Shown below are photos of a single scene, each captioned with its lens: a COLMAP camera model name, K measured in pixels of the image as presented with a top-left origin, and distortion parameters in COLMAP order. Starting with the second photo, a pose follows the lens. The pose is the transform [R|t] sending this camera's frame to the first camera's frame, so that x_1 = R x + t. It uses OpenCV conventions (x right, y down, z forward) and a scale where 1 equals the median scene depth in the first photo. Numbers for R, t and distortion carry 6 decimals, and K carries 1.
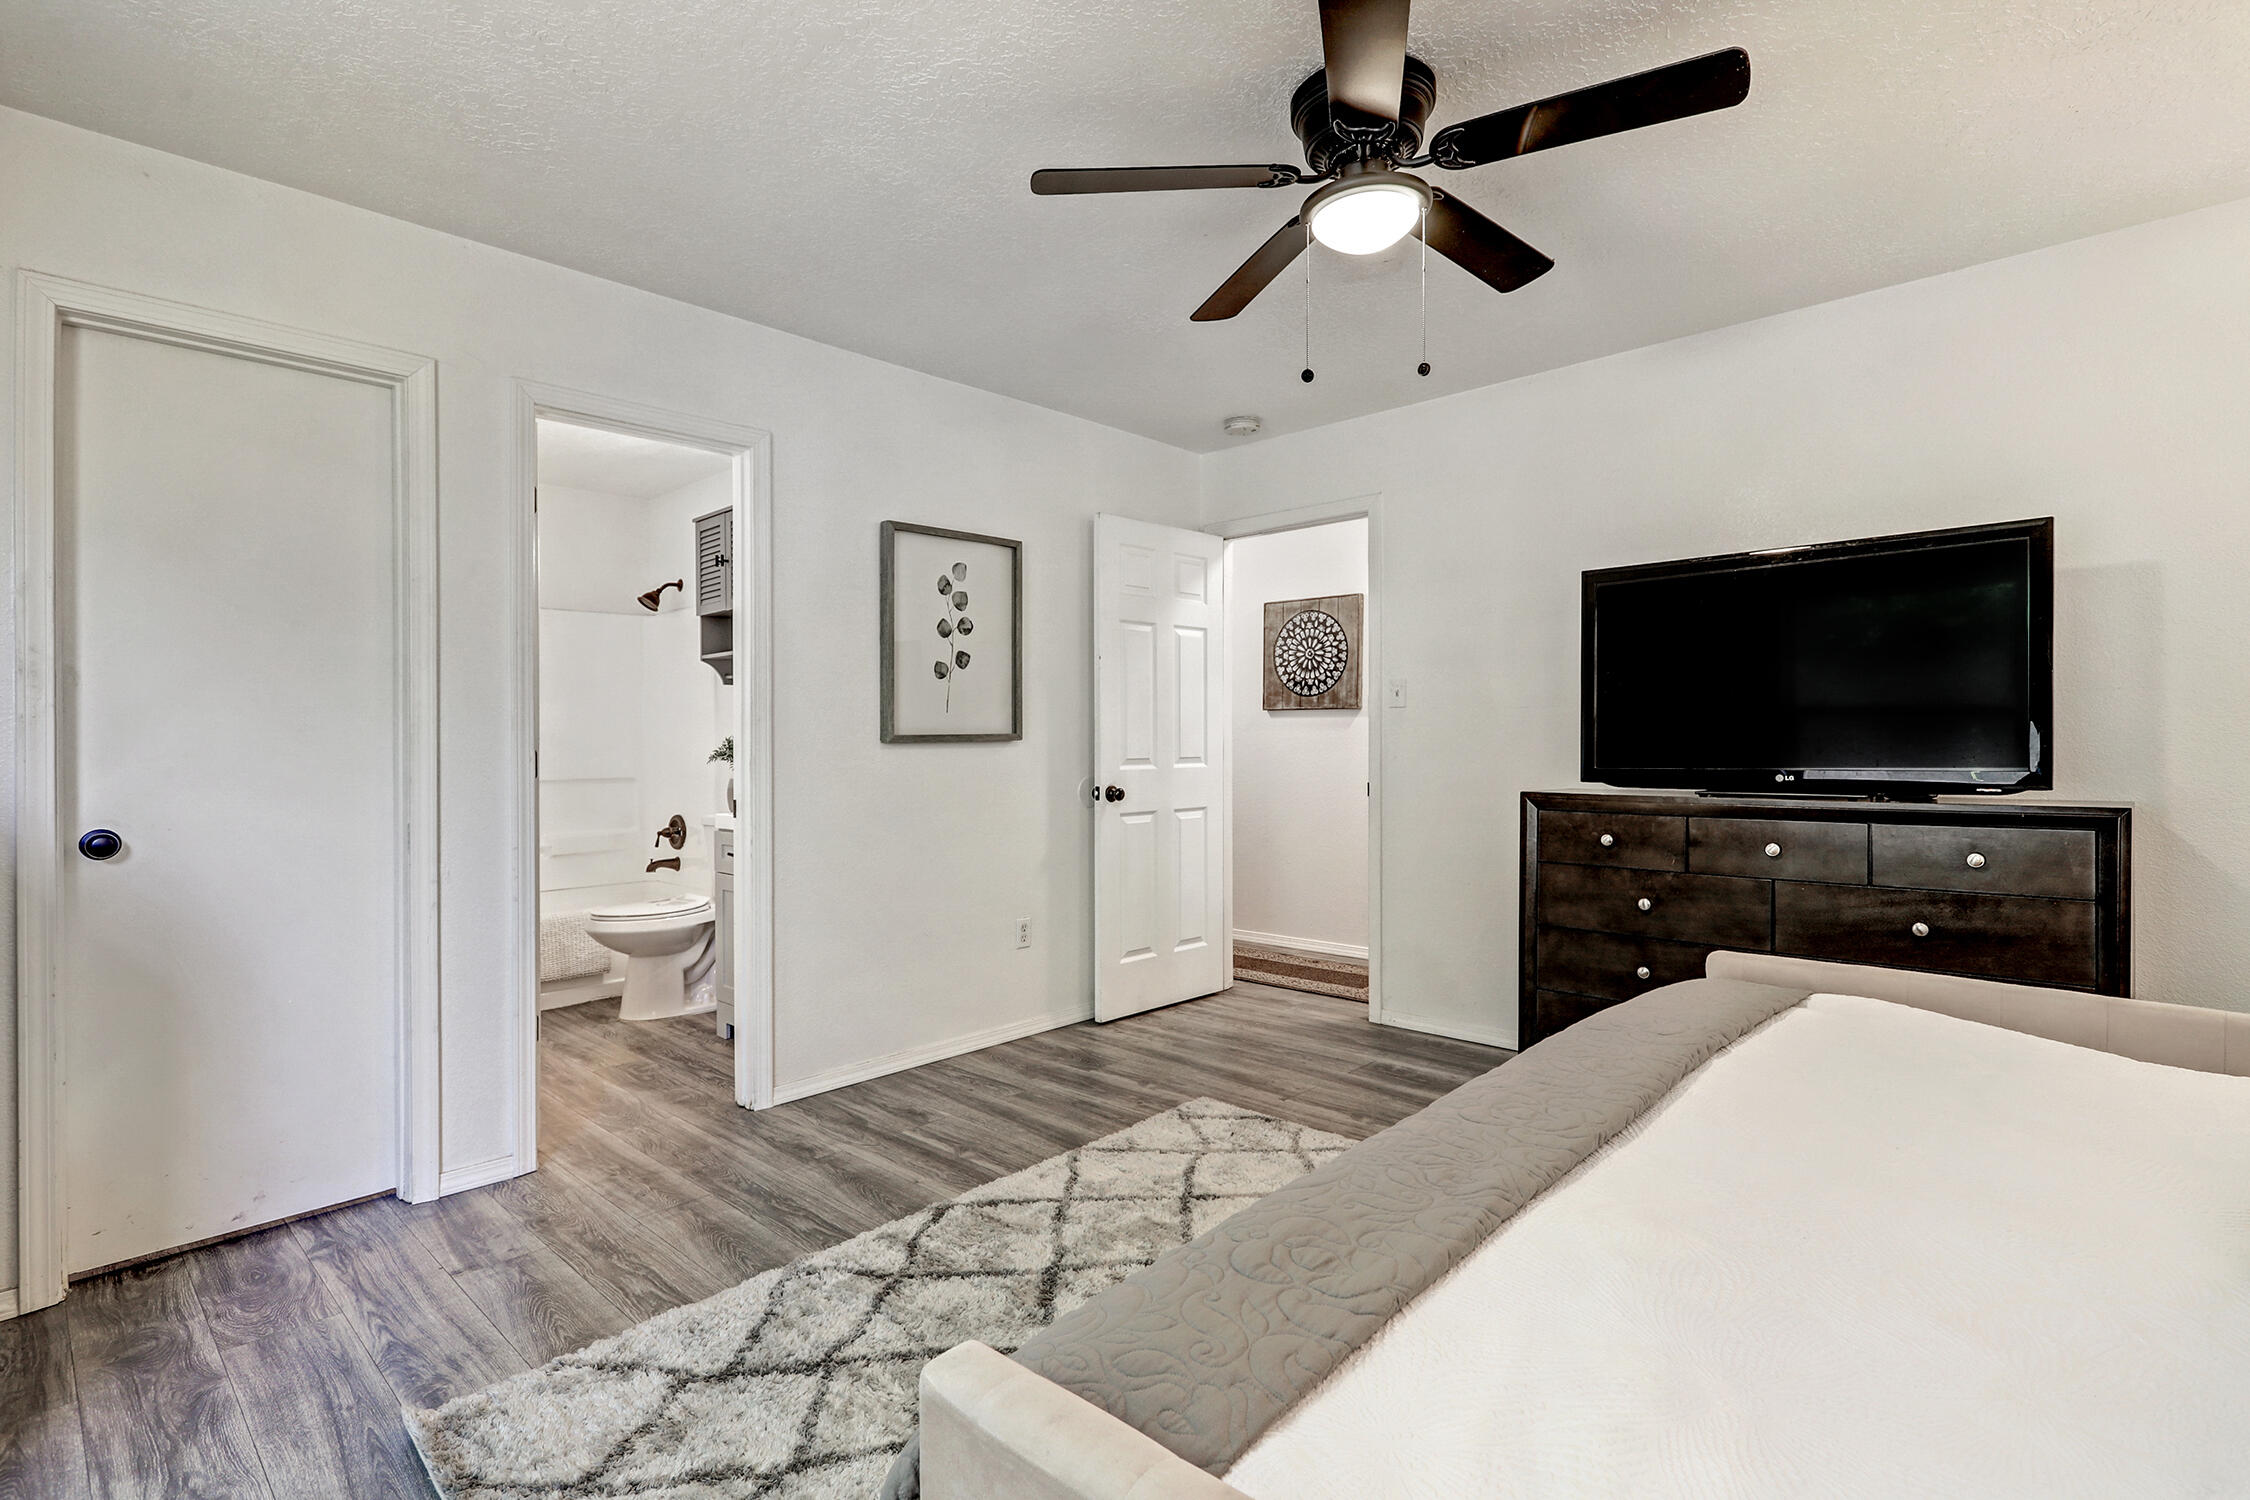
lens RADIAL K [[1061.4, 0, 1124.0], [0, 1061.4, 739.4], [0, 0, 1]] dist [0.003191, -0.000410]
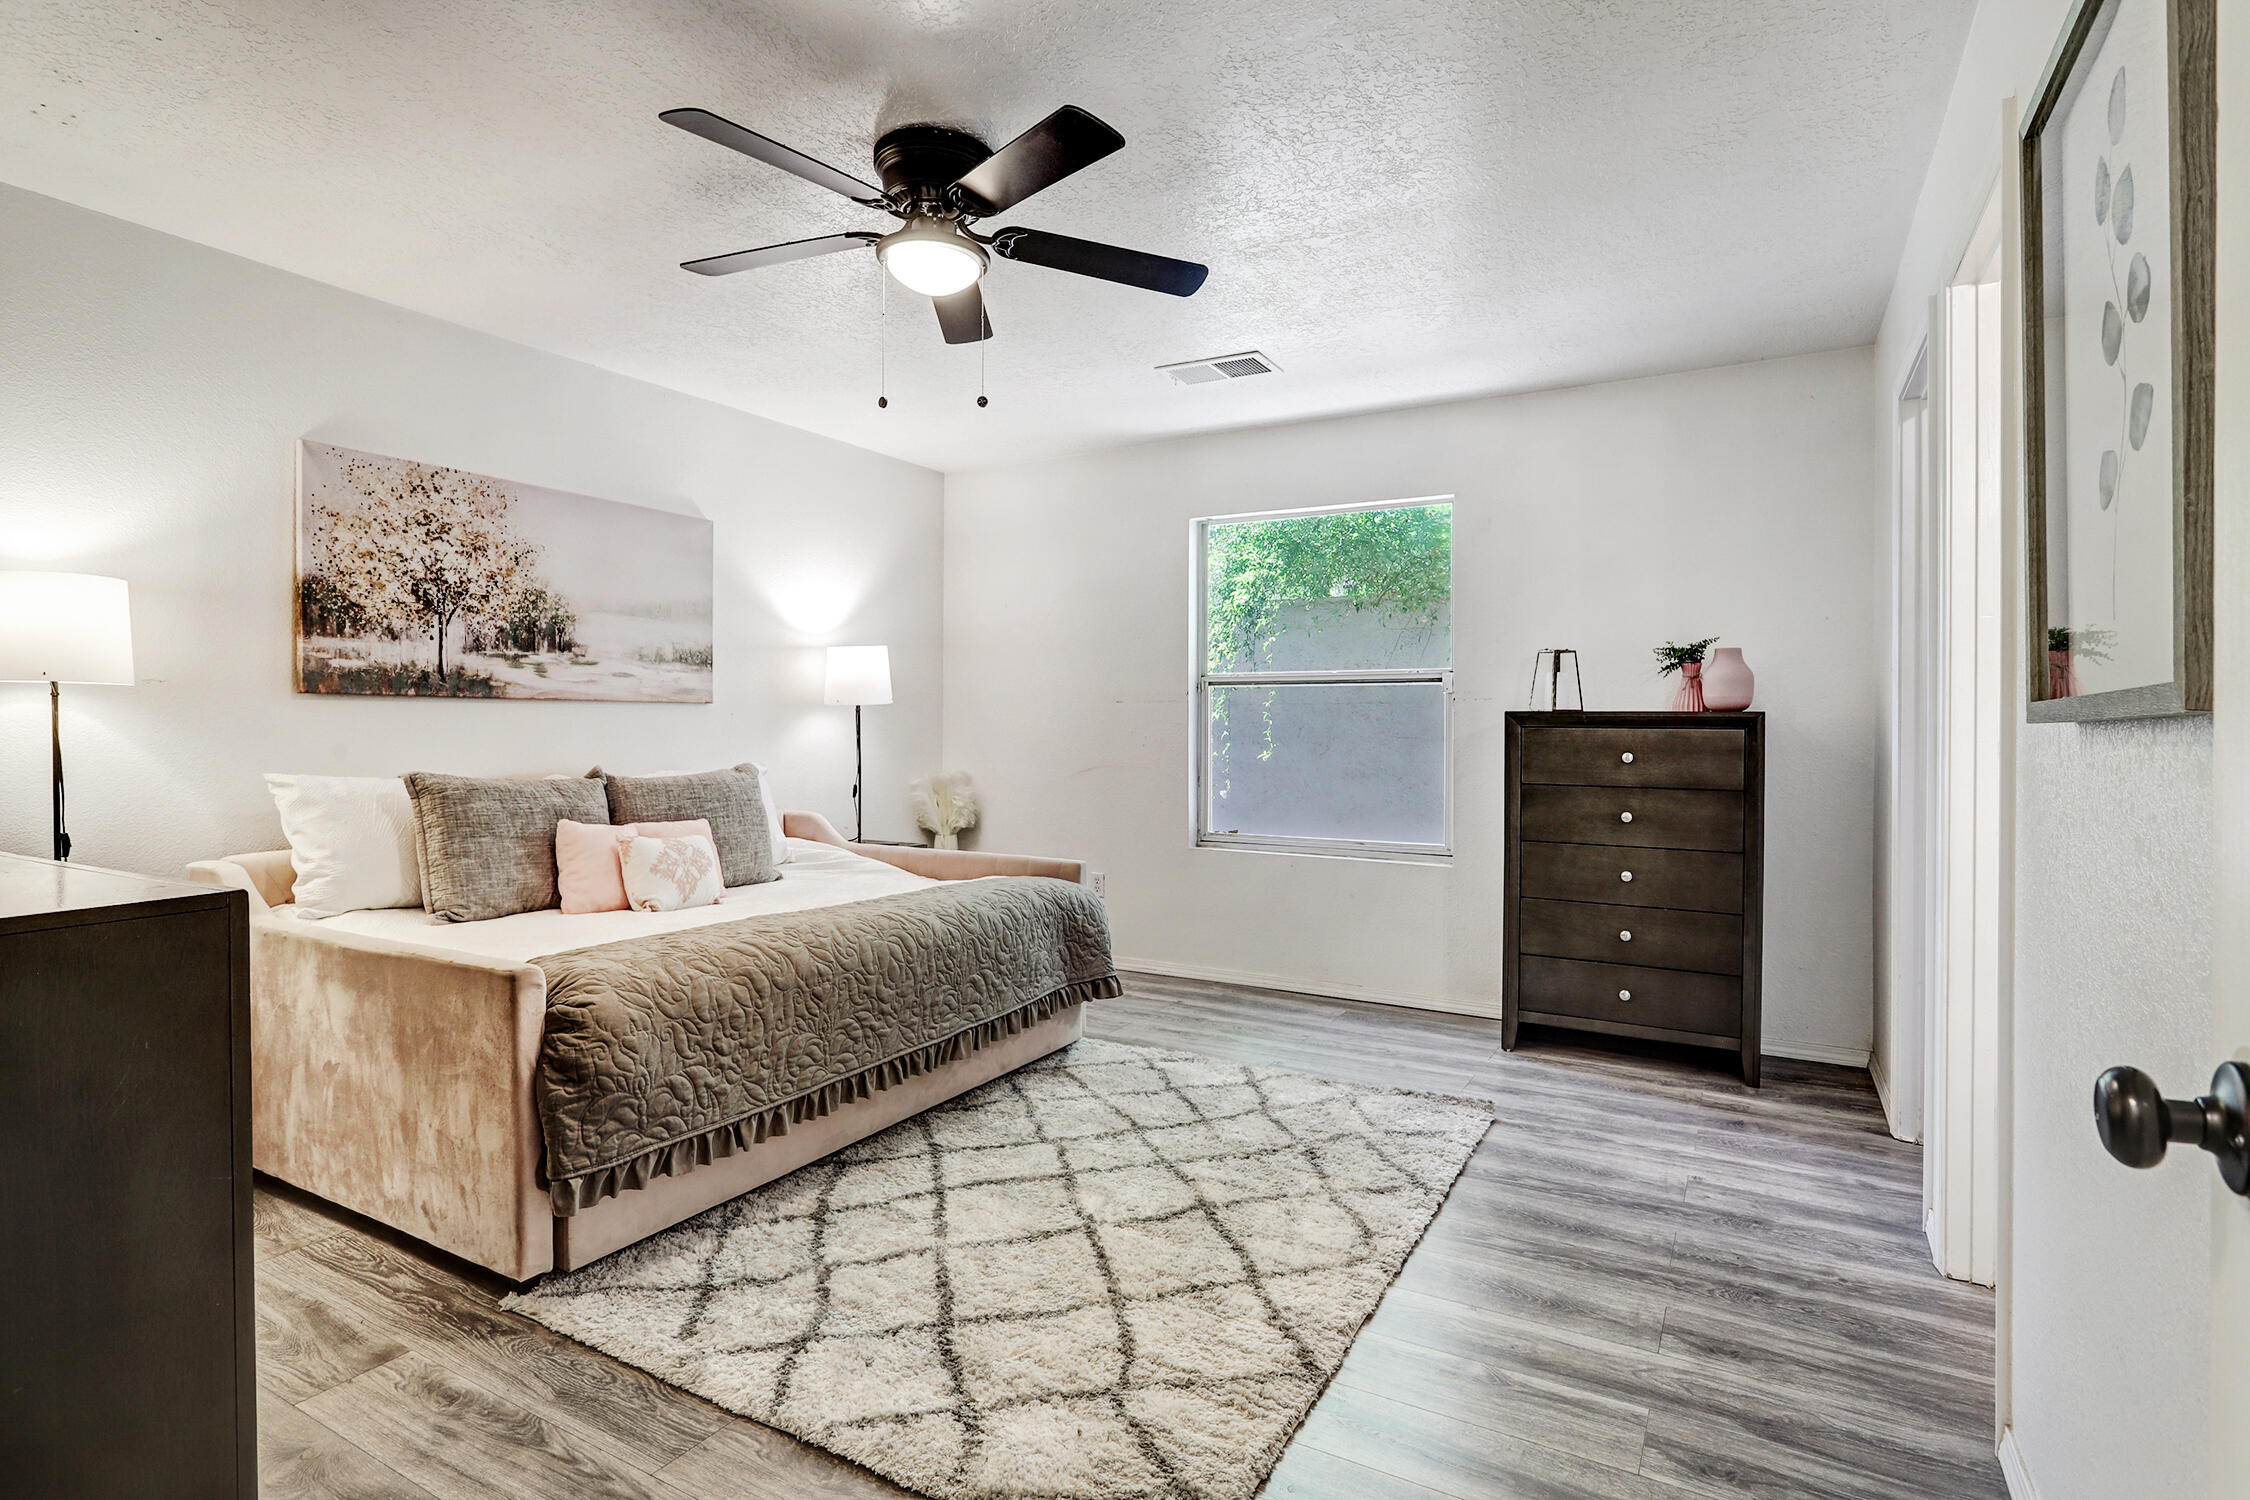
lens RADIAL K [[1161.9, 0, 1093.9], [0, 1161.9, 747.6], [0, 0, 1]] dist [-0.001619, 0.000022]
pose [[-0.976603, 0.009320, -0.214846, 0.240478], [0.004773, 0.999754, 0.021675, -0.005358], [0.214995, 0.020142, -0.976407, 1.707488]]
